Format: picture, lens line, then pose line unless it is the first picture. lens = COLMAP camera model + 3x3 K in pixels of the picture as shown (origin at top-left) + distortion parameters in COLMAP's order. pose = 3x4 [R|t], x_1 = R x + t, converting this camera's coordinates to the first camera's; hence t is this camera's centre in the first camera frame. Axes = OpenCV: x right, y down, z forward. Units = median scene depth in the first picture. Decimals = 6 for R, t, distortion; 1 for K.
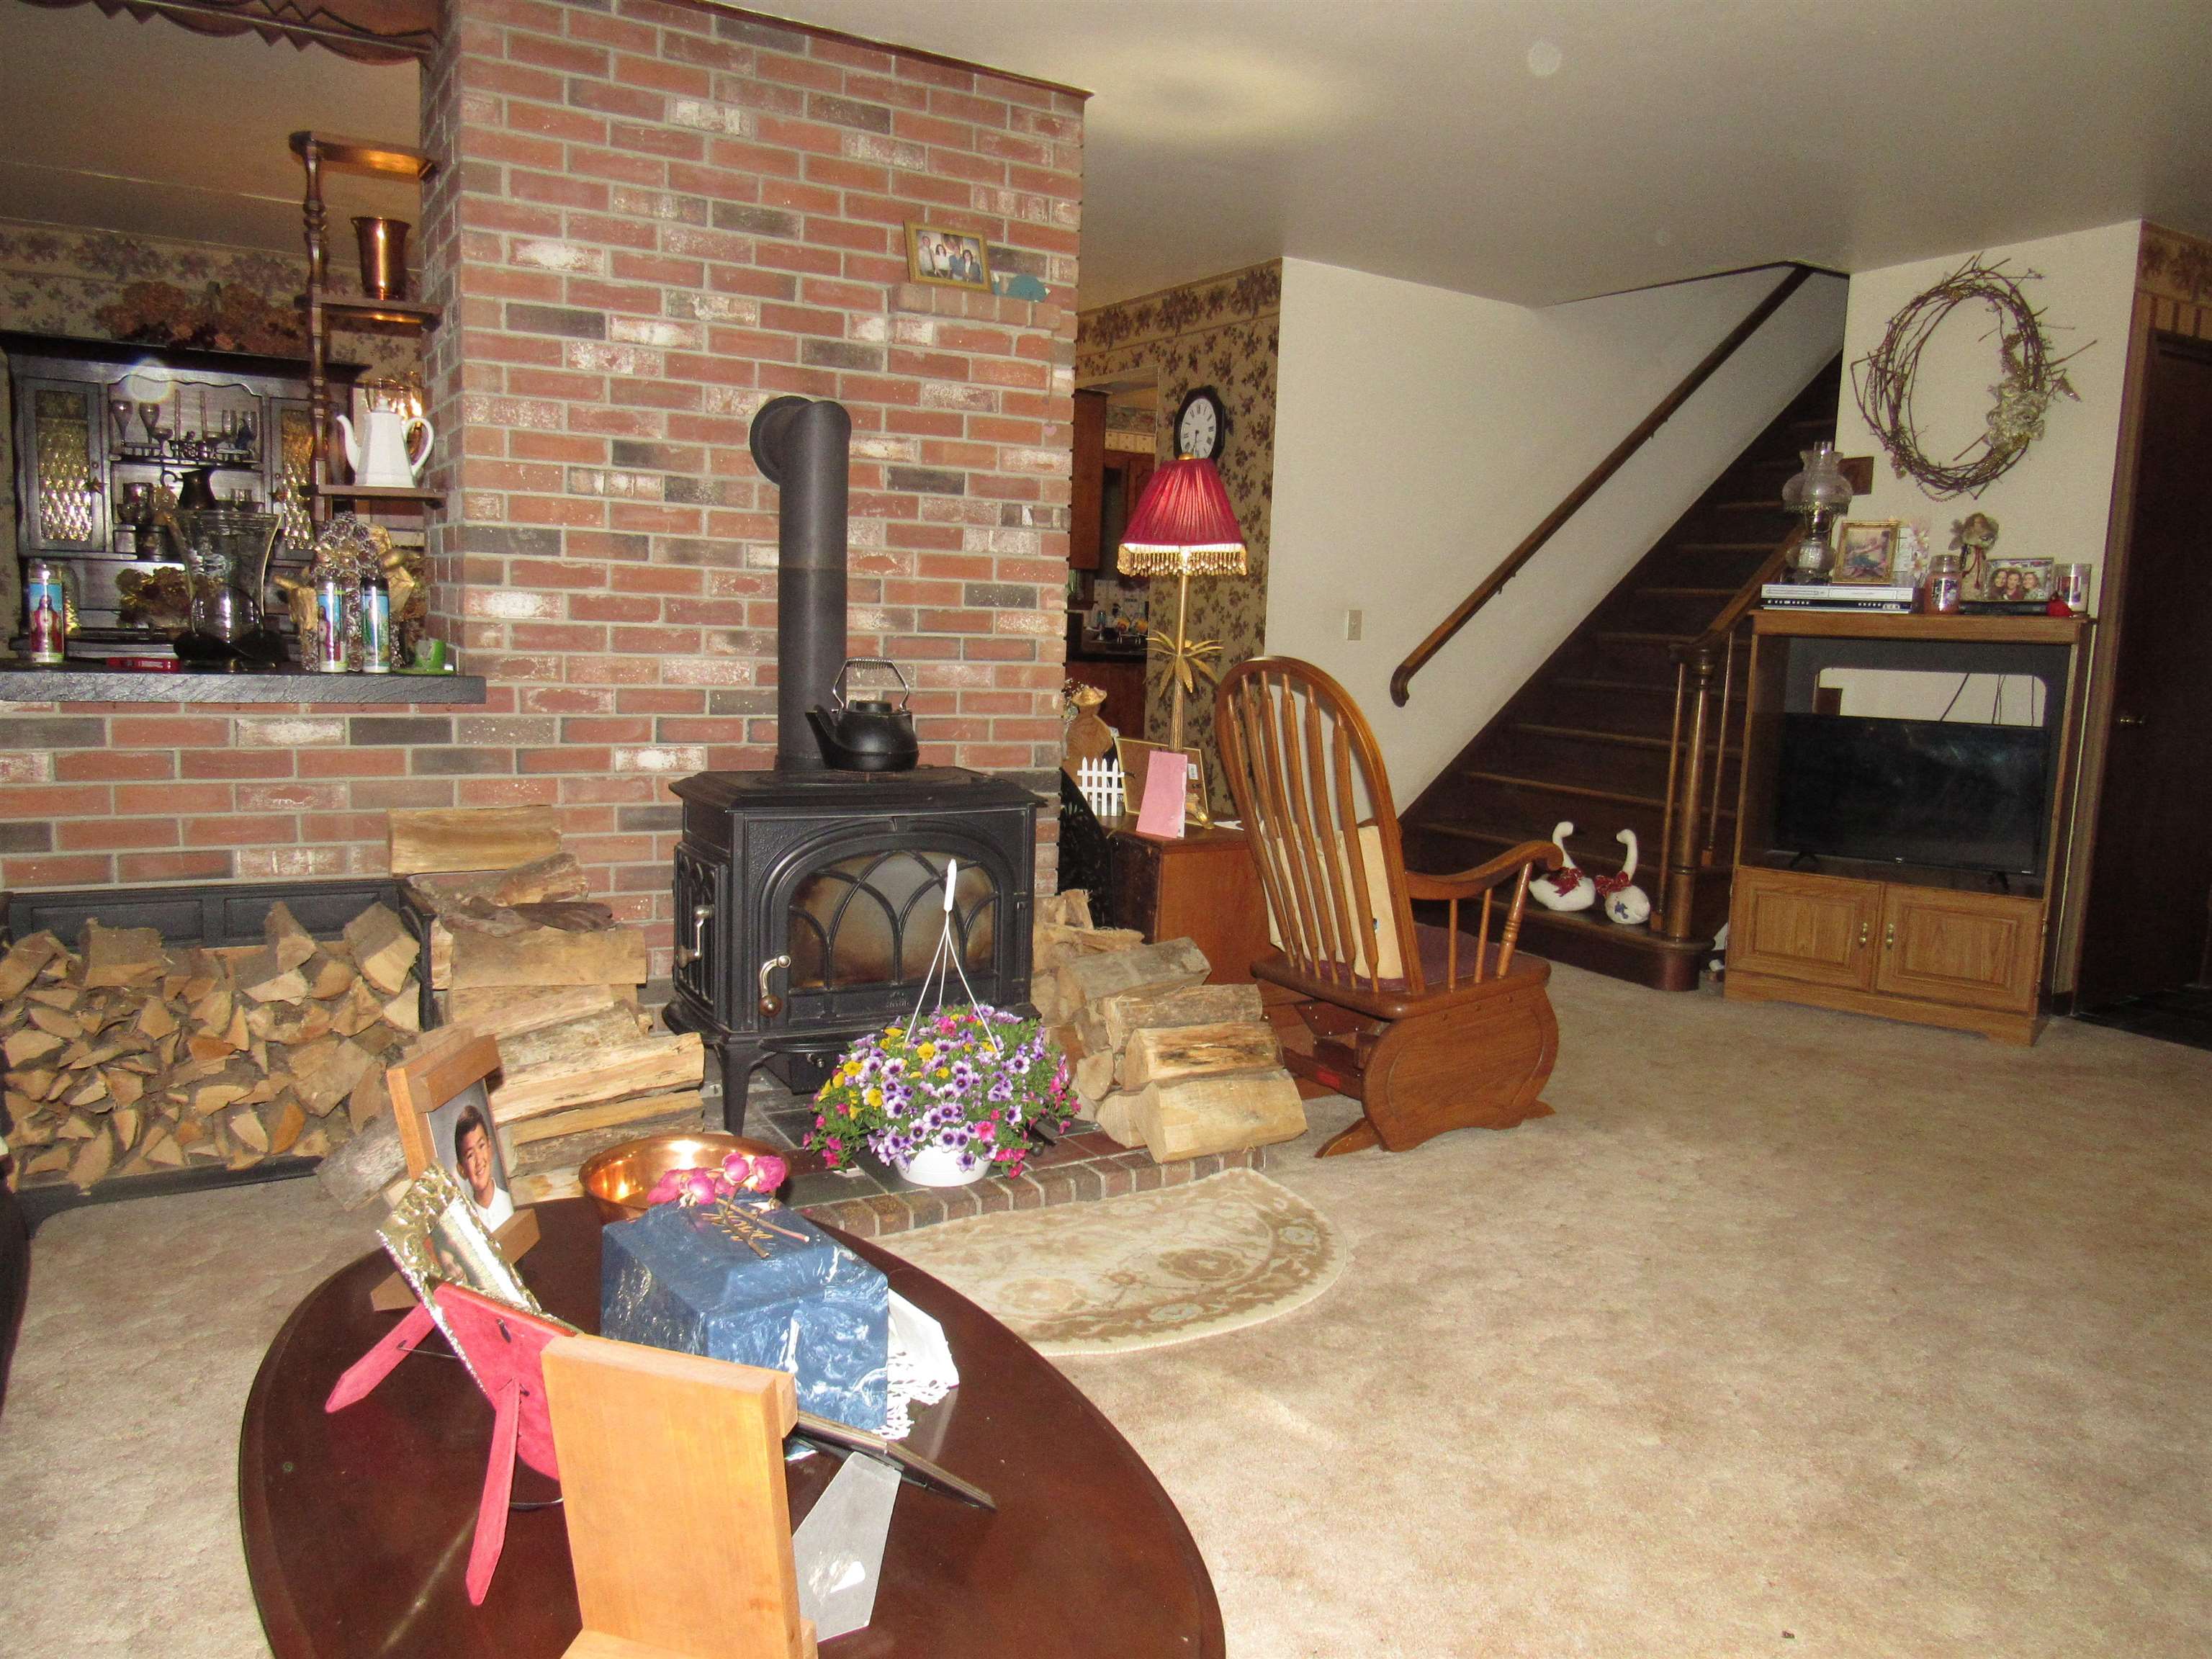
lens RADIAL K [[1572.6, 0, 1088.3], [0, 1572.6, 823.1], [0, 0, 1]] dist [-0.025736, 0.005776]
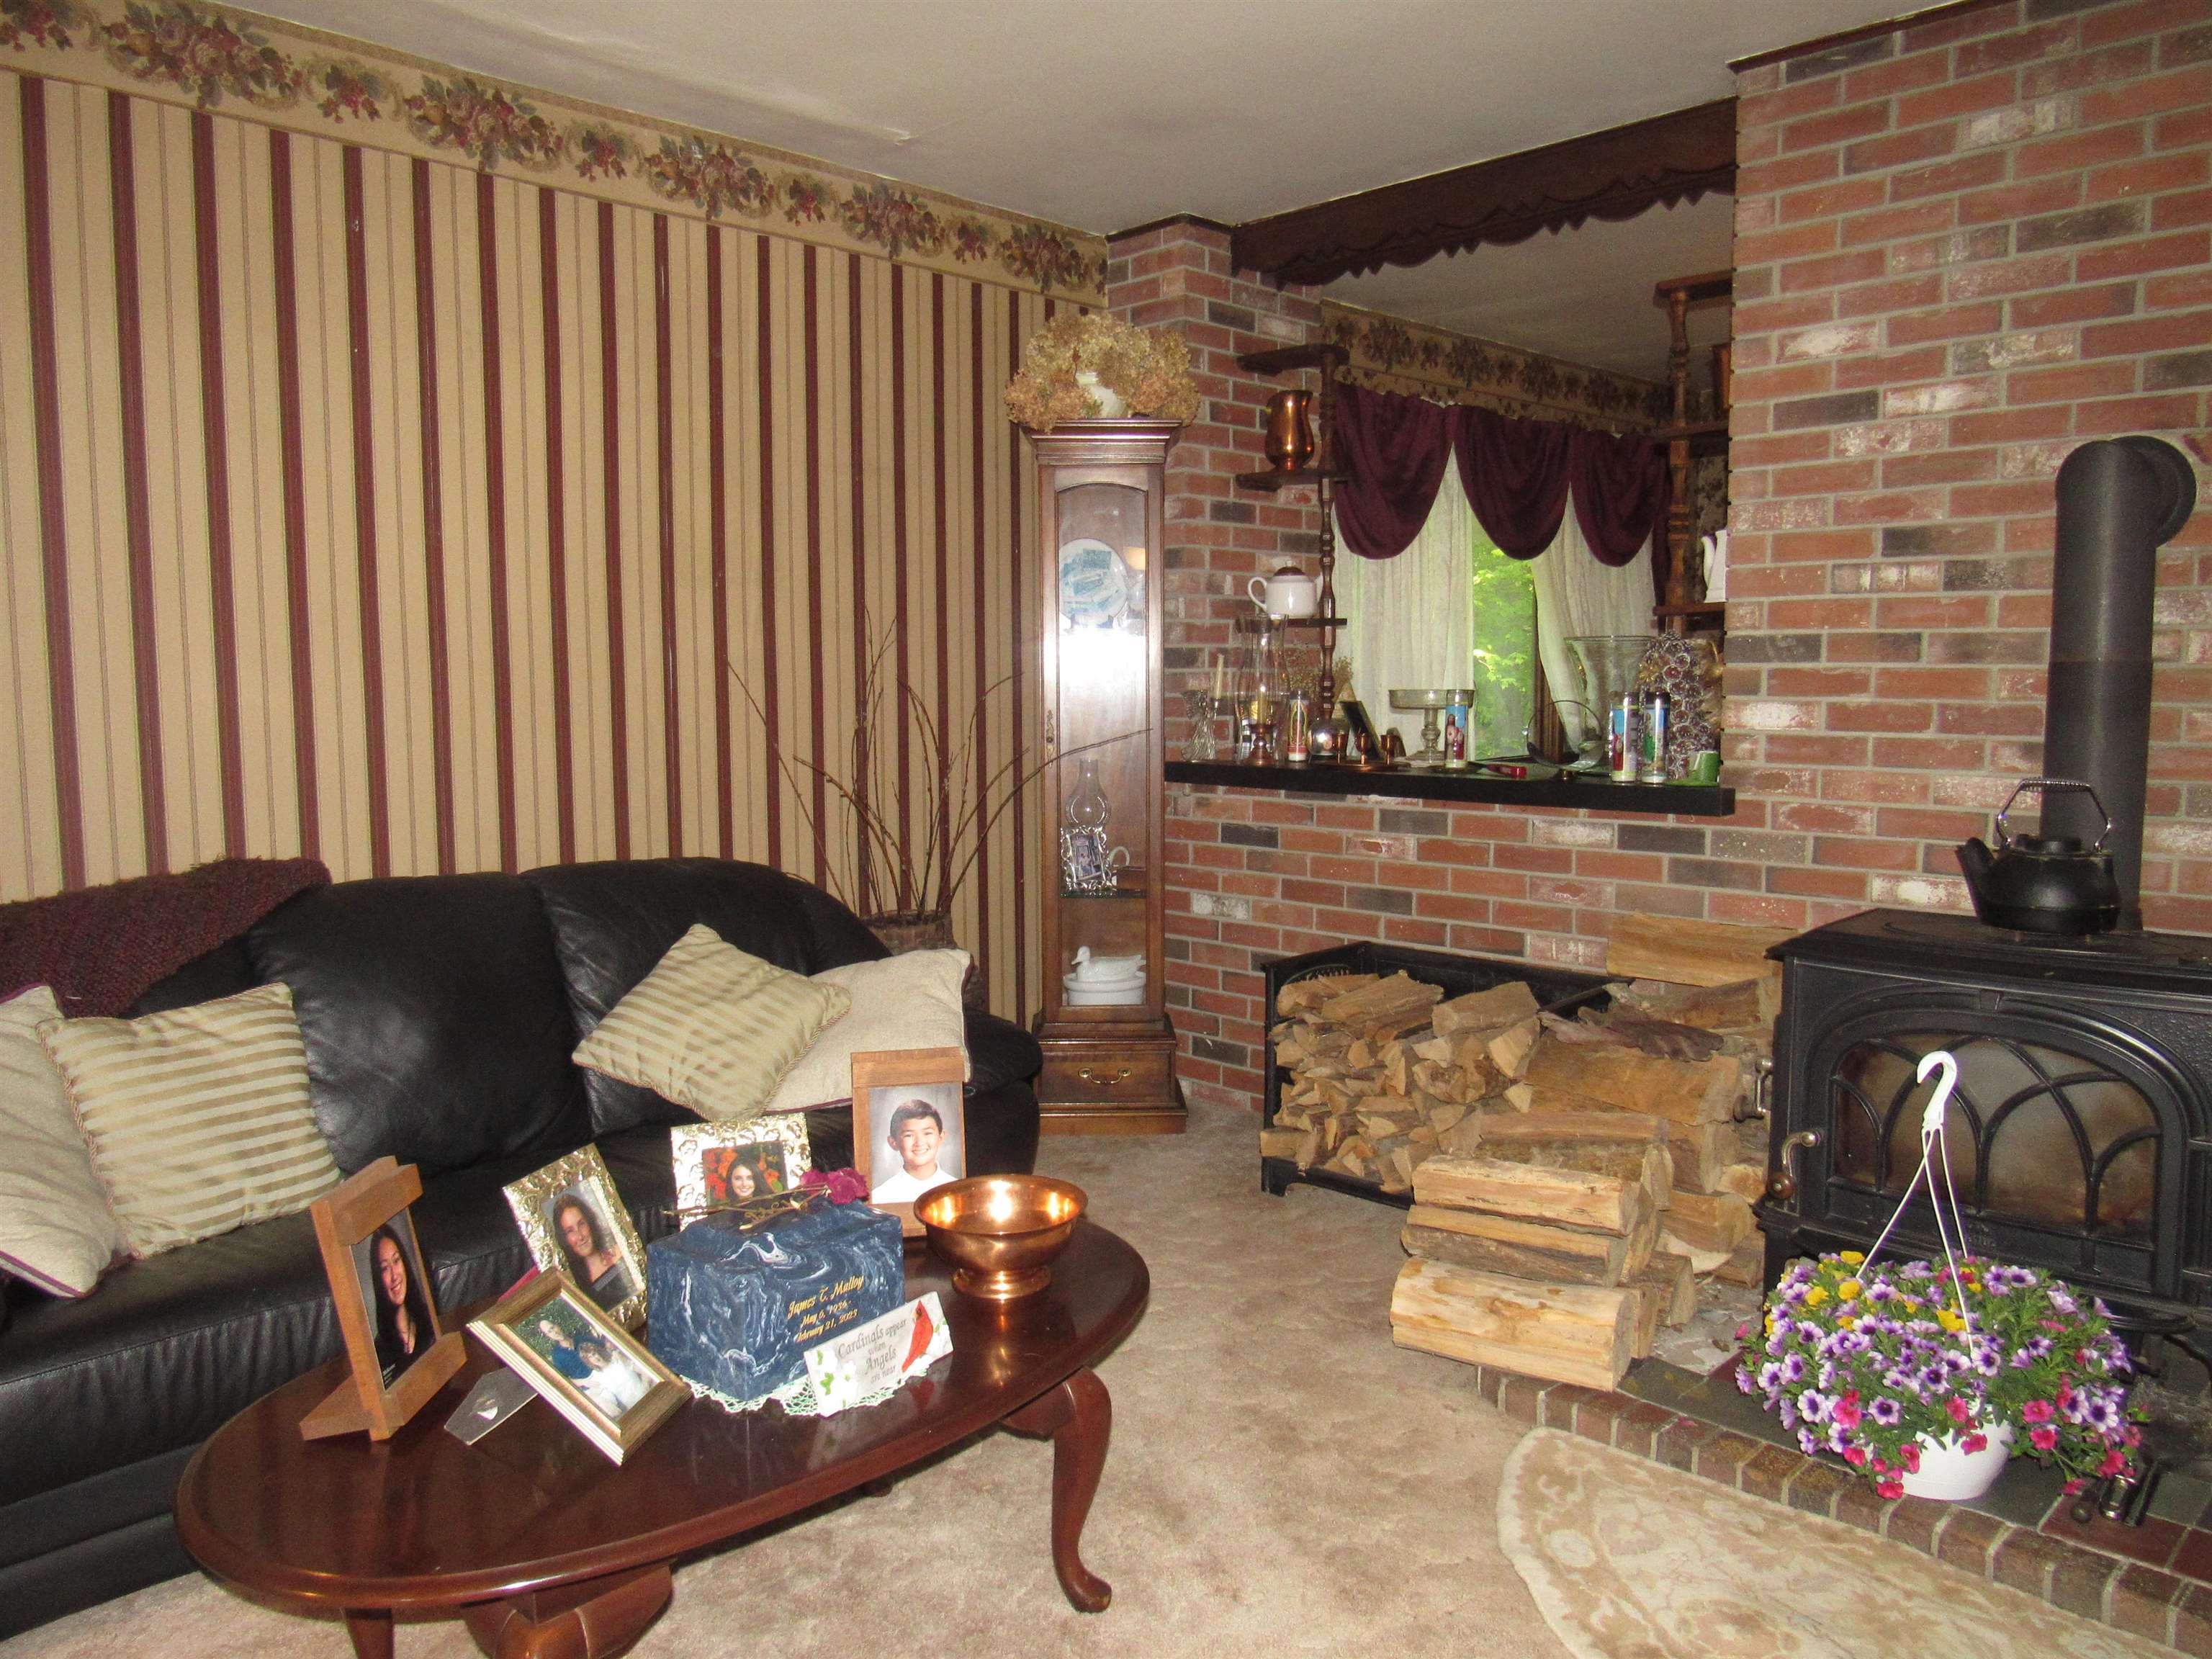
lens RADIAL K [[1572.6, 0, 1092.8], [0, 1572.6, 819.7], [0, 0, 1]] dist [-0.025736, 0.005776]
pose [[0.266256, 0.047474, -0.962733, 0.439329], [-0.109360, 0.993825, 0.018762, -0.048589], [0.957679, 0.100289, 0.269803, 0.351249]]
